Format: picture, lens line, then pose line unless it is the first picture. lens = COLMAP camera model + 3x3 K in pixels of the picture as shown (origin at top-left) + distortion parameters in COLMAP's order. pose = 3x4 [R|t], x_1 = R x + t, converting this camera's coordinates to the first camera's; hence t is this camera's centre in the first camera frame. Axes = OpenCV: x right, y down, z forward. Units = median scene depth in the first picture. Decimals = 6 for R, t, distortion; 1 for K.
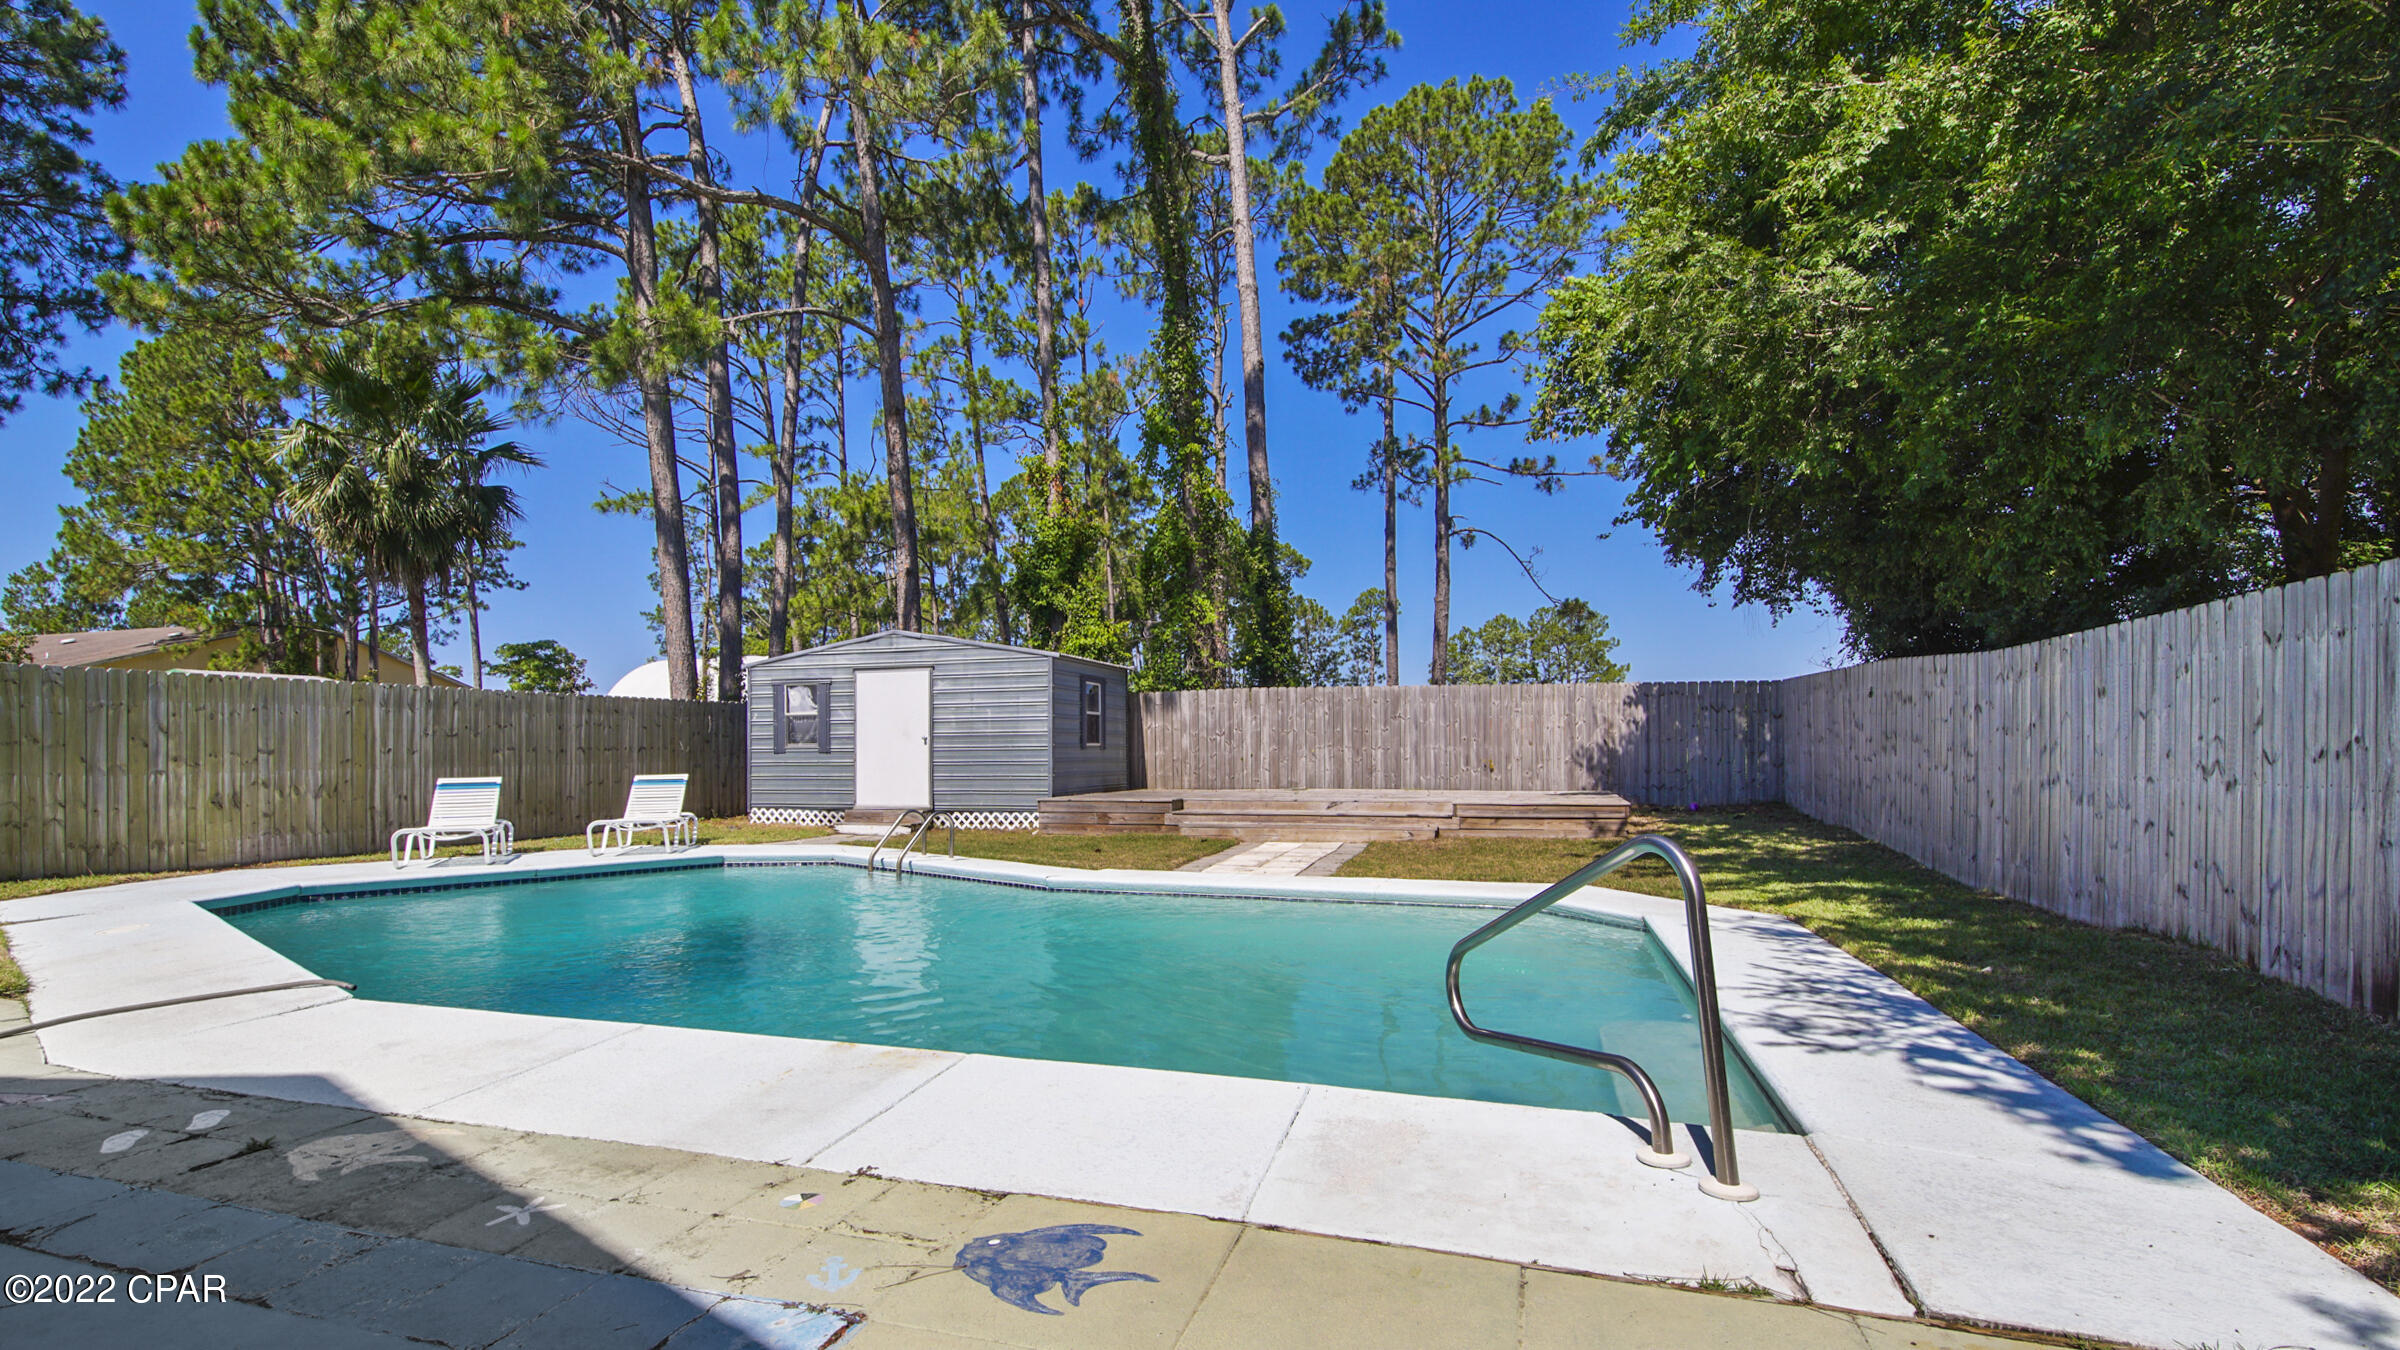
lens RADIAL K [[1084.5, 0, 1181.1], [0, 1084.5, 665.2], [0, 0, 1]] dist [0.018300, -0.016043]
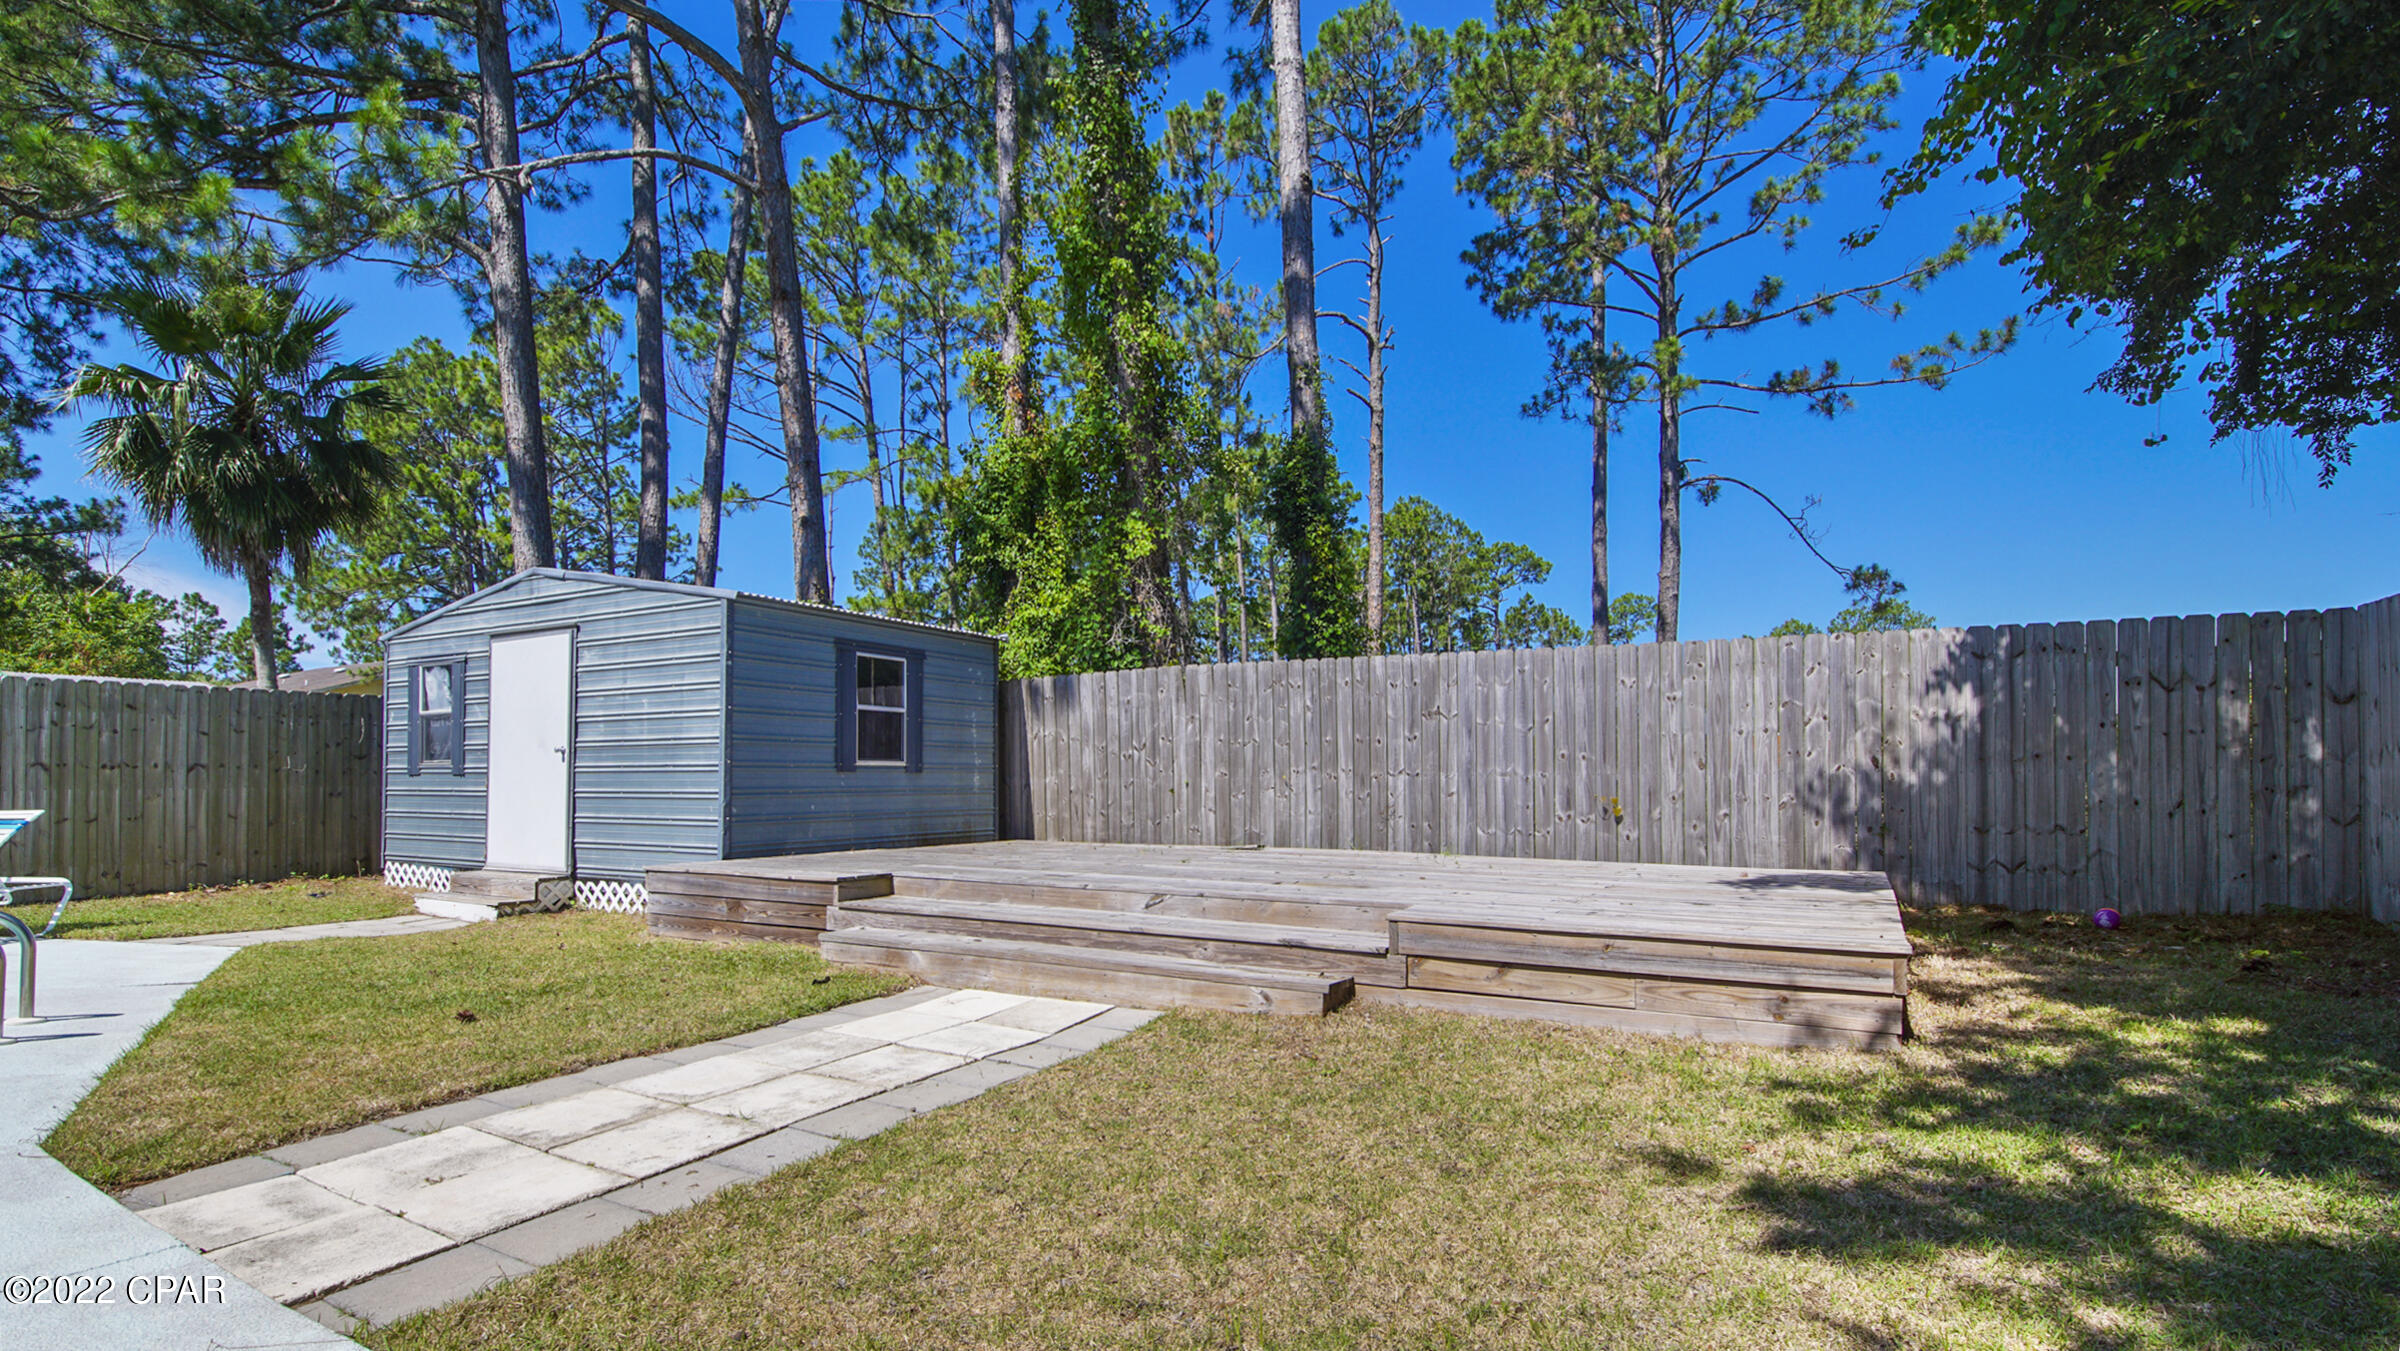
lens RADIAL K [[1082.1, 0, 1205.3], [0, 1082.1, 707.1], [0, 0, 1]] dist [0.021733, -0.017299]
pose [[0.976005, -0.007175, -0.217632, 0.203310], [0.009913, 0.999885, 0.011492, 0.037424], [0.217524, -0.013373, 0.975963, 0.467686]]
